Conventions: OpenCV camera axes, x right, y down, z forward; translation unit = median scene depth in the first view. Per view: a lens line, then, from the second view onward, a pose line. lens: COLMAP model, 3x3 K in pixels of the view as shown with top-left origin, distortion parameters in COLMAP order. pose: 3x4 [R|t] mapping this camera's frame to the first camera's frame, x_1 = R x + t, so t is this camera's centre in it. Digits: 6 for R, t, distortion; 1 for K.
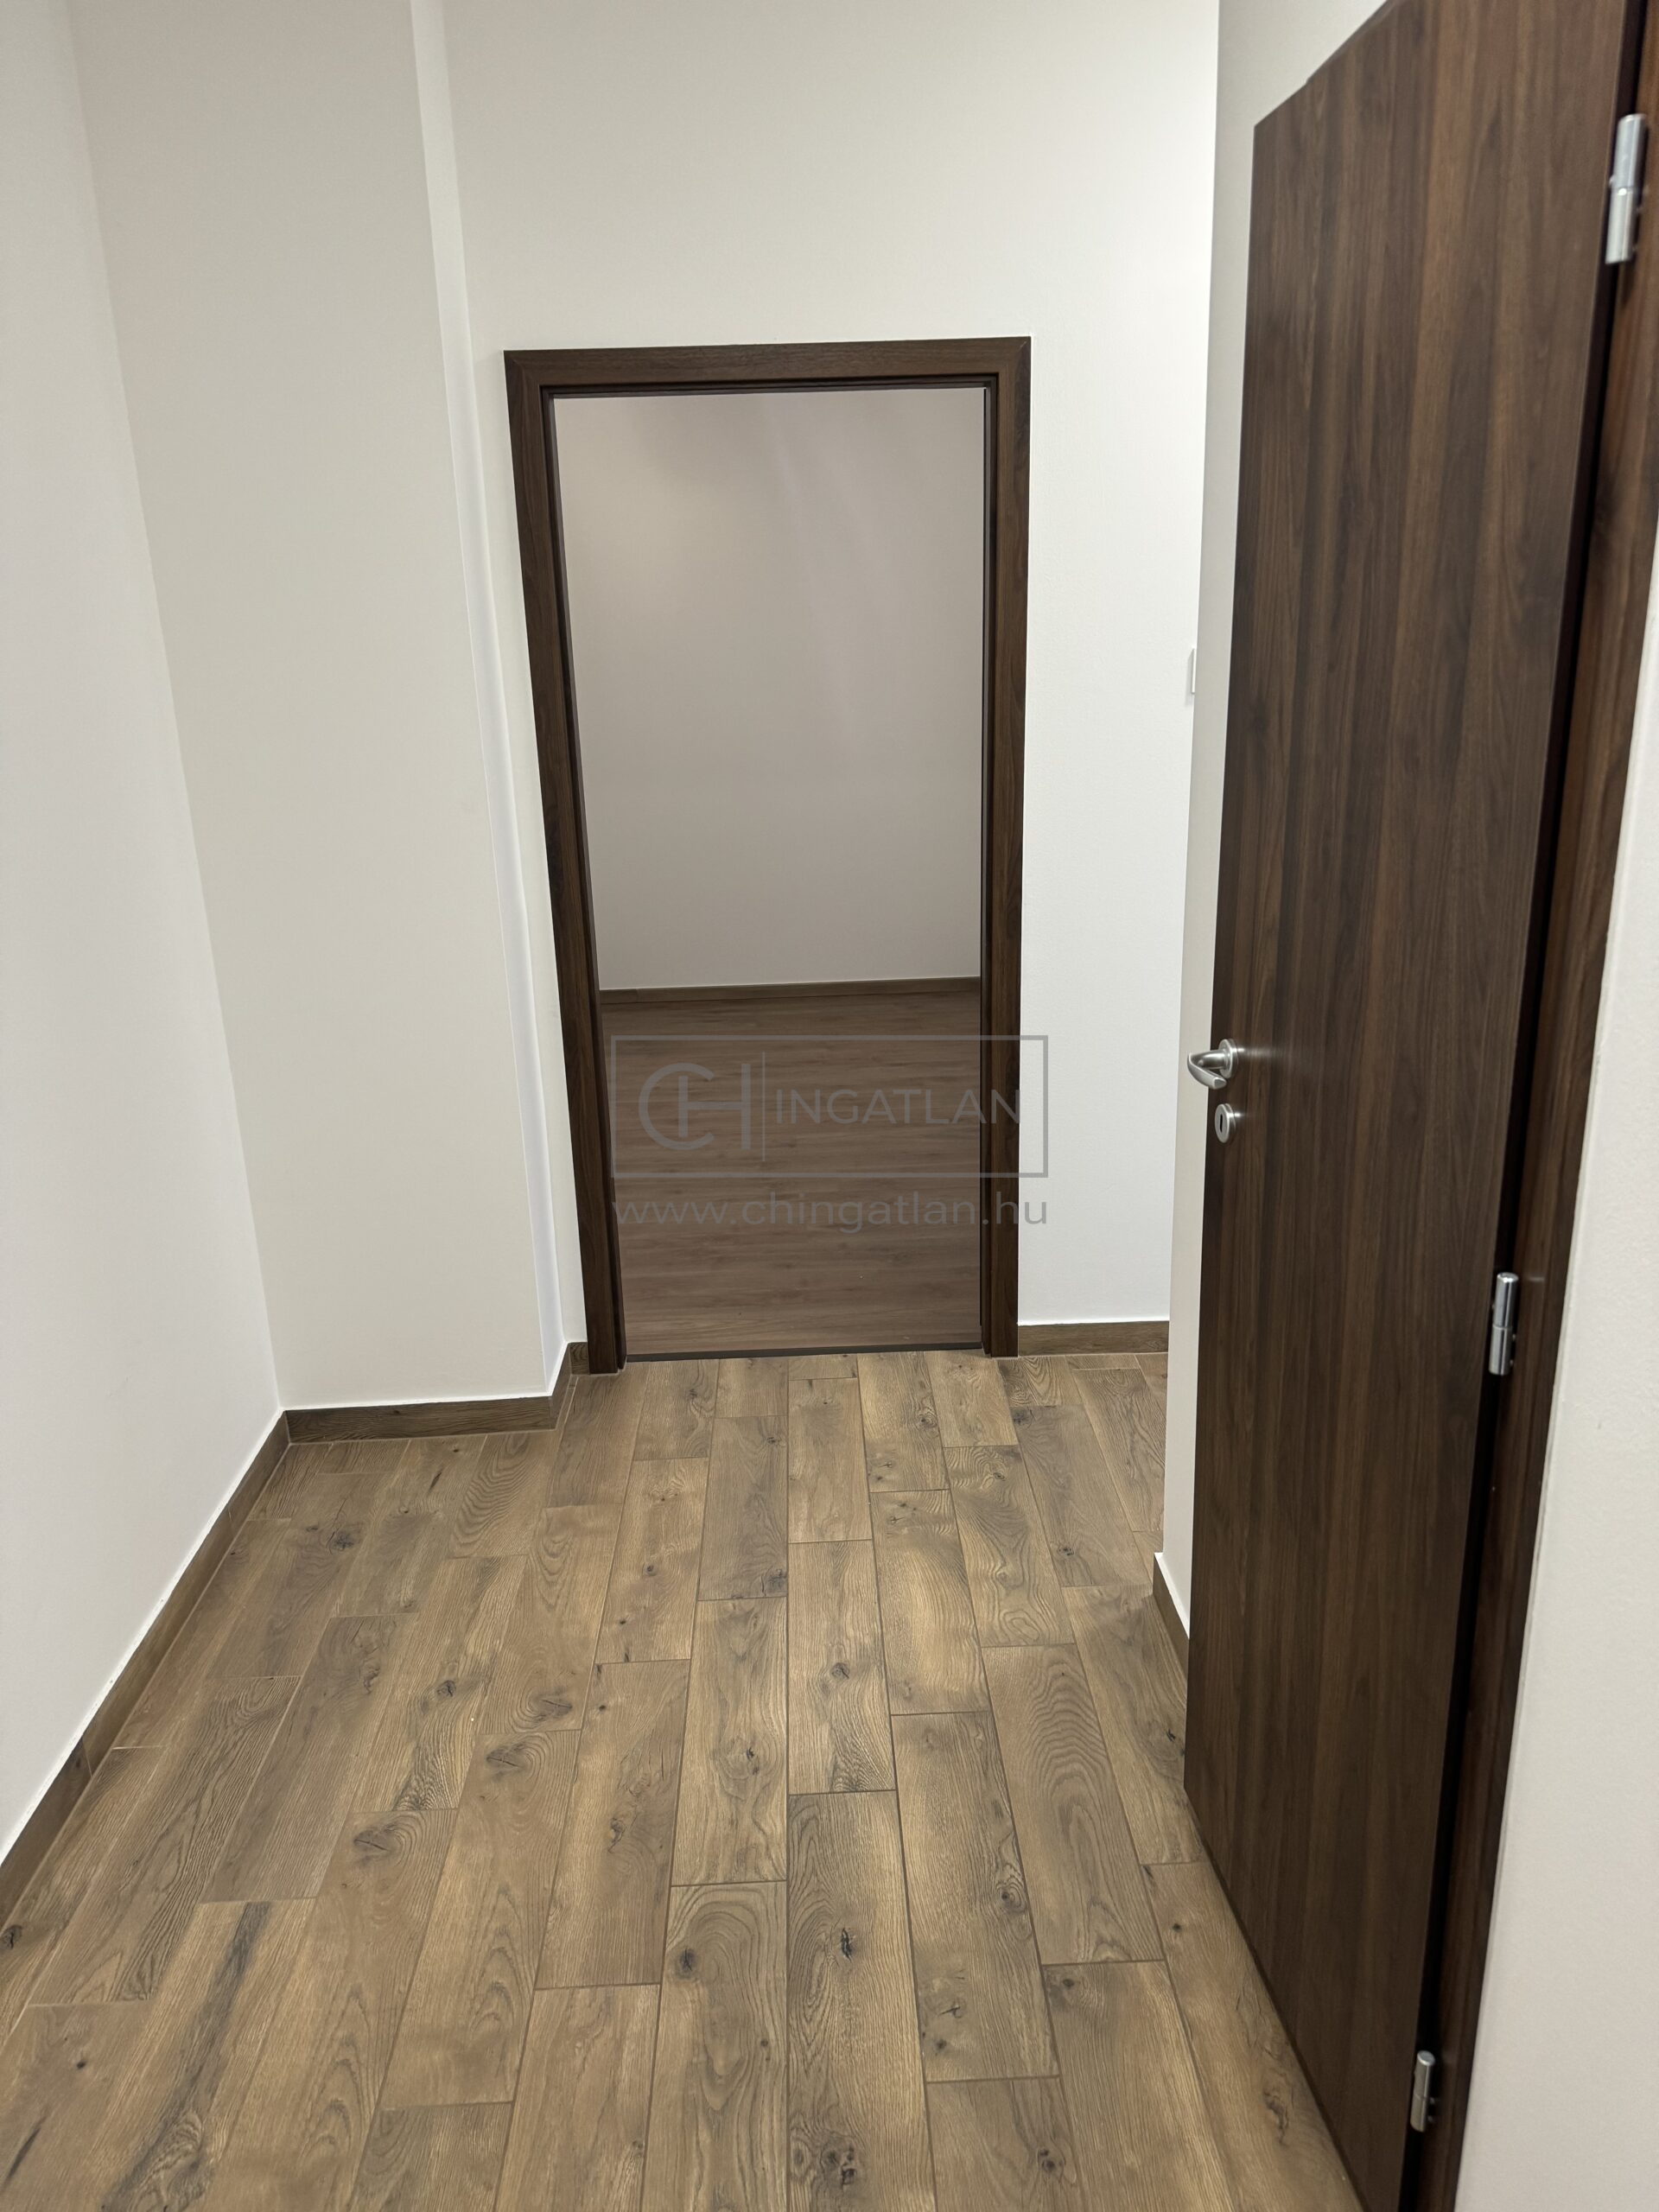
lens RADIAL K [[1565.4, 0, 900.7], [0, 1565.4, 1145.2], [0, 0, 1]] dist [-0.008893, -0.003856]
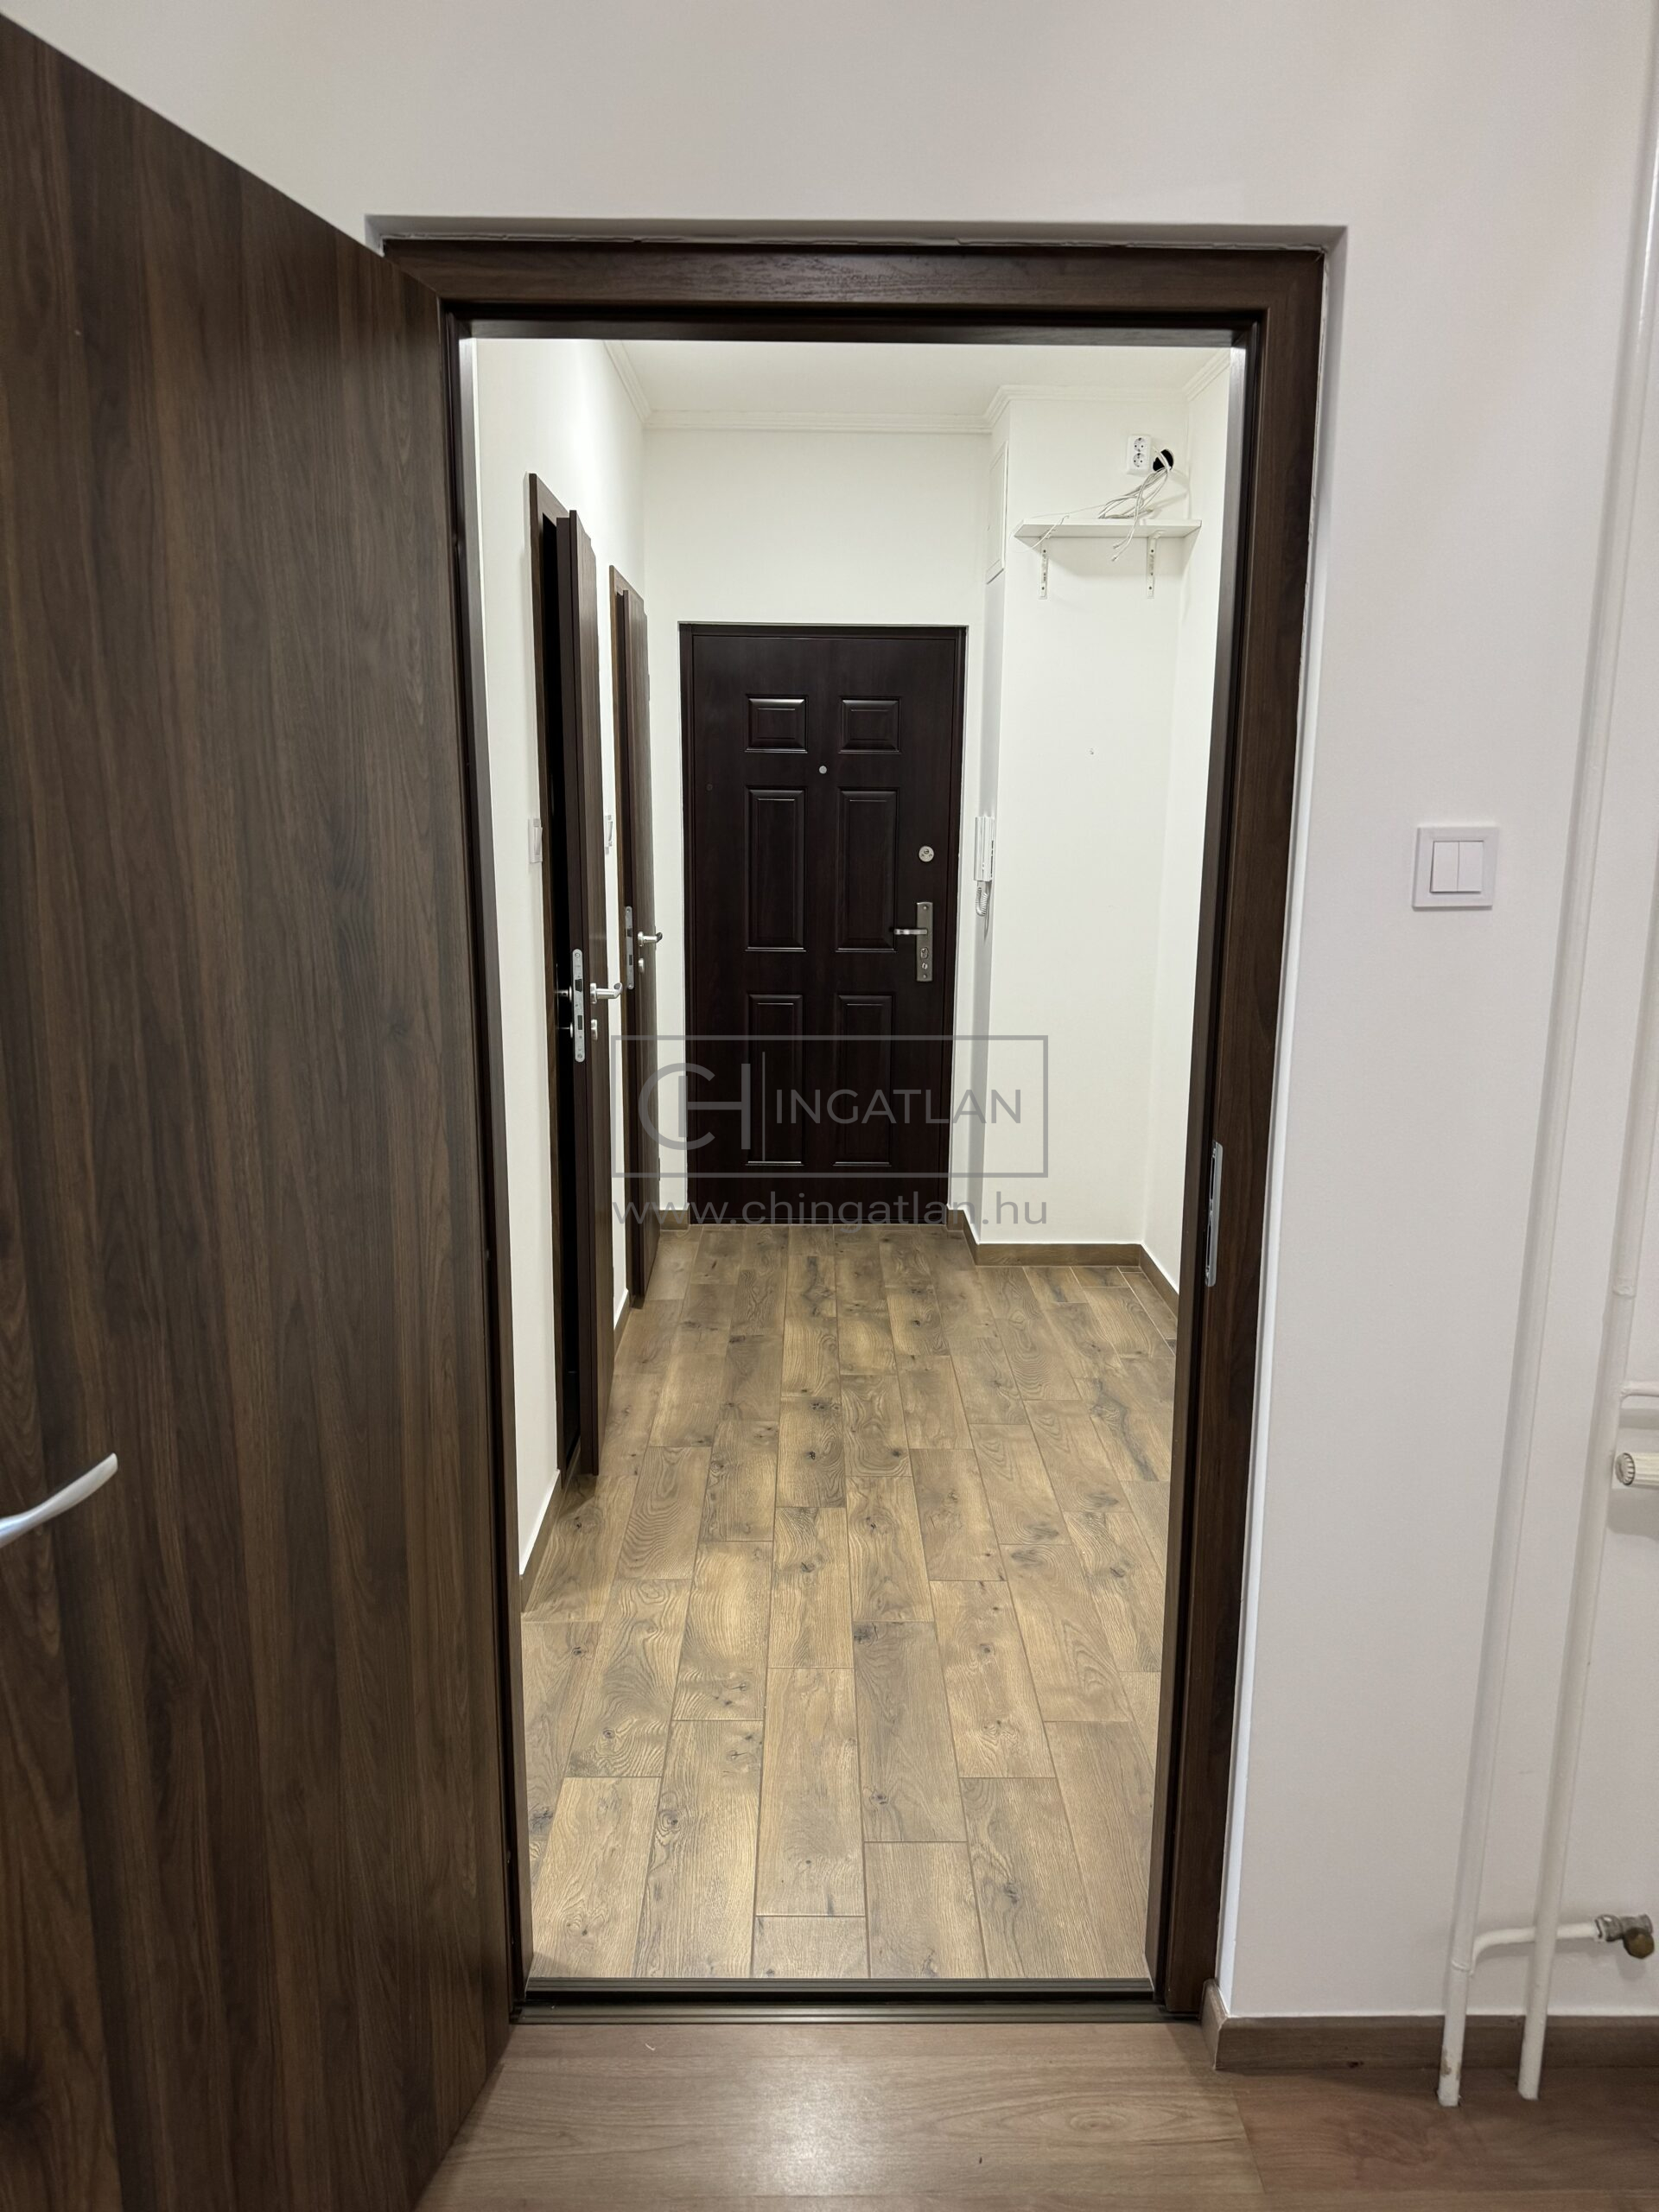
lens RADIAL K [[1565.4, 0, 832.8], [0, 1565.4, 1107.8], [0, 0, 1]] dist [-0.008893, -0.003856]
pose [[-0.998314, 0.008240, 0.057465, -0.121811], [0.035461, 0.870293, 0.491256, -0.549742], [-0.045964, 0.492465, -0.869118, 1.732329]]
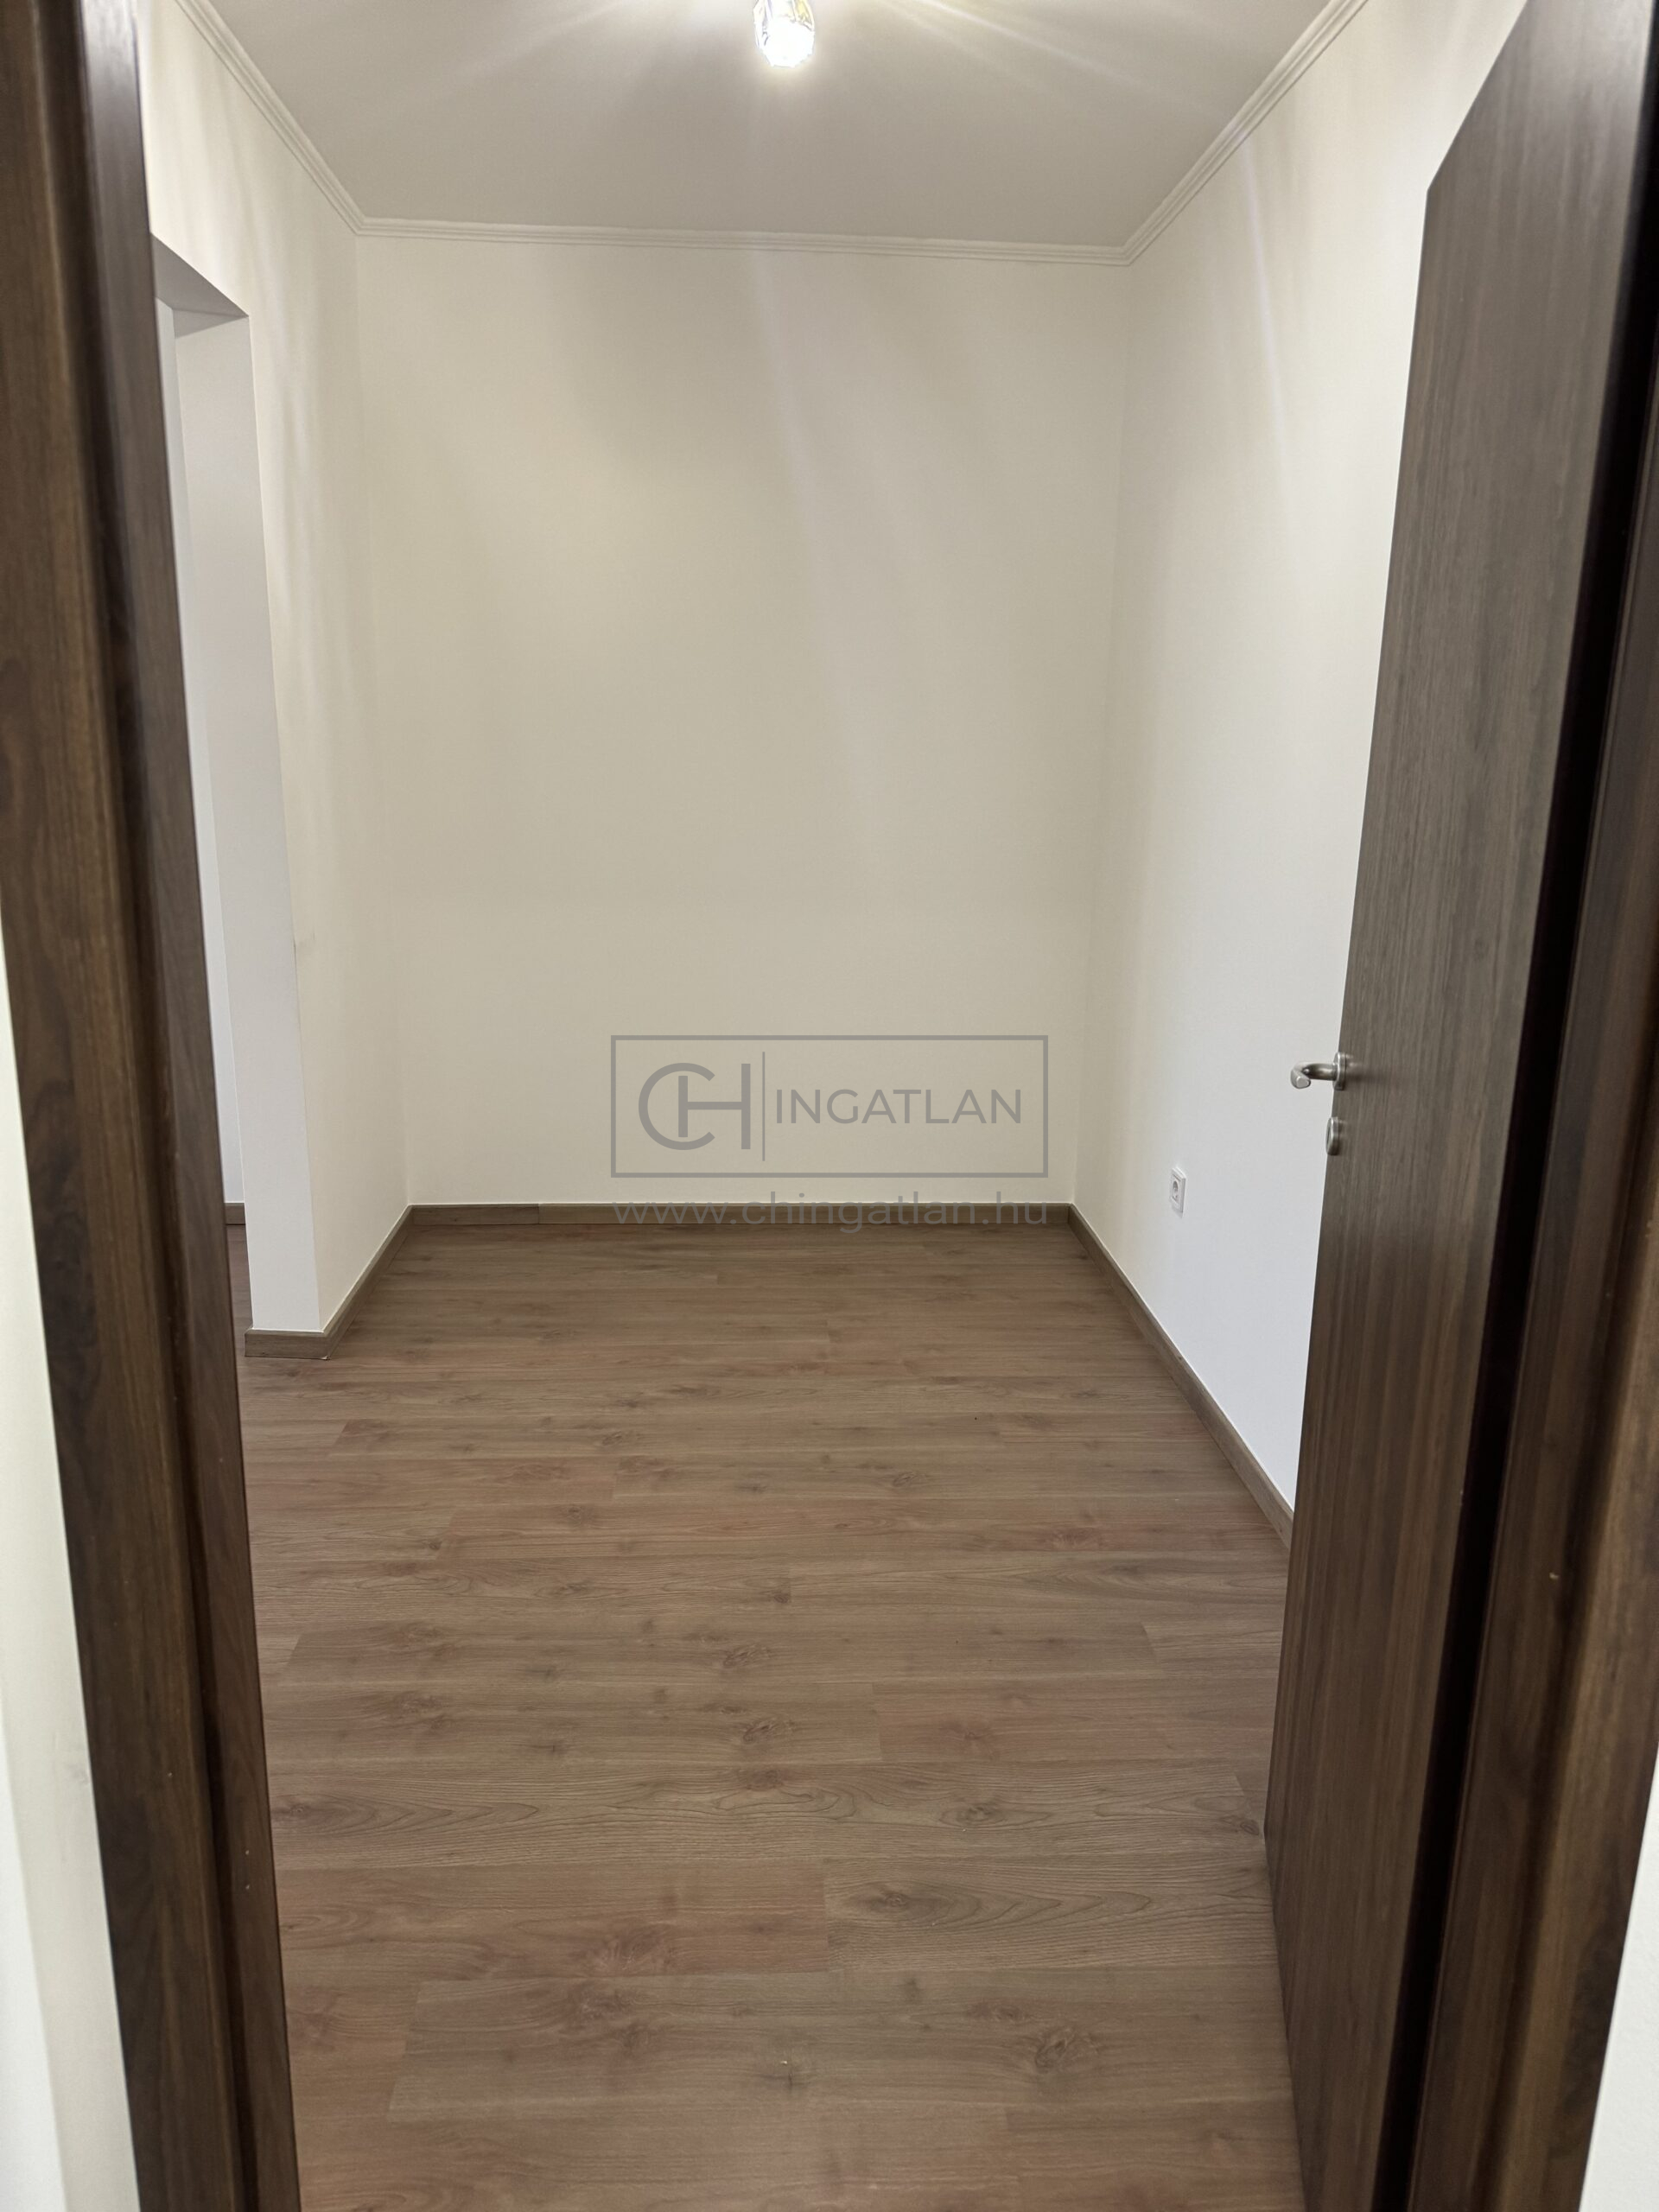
lens RADIAL K [[1565.4, 0, 830.3], [0, 1565.4, 1110.5], [0, 0, 1]] dist [-0.008893, -0.003856]
pose [[0.999359, 0.034536, -0.009393, -0.094823], [-0.035205, 0.995837, -0.084073, -0.214263], [0.006451, 0.084350, 0.996415, 0.804664]]
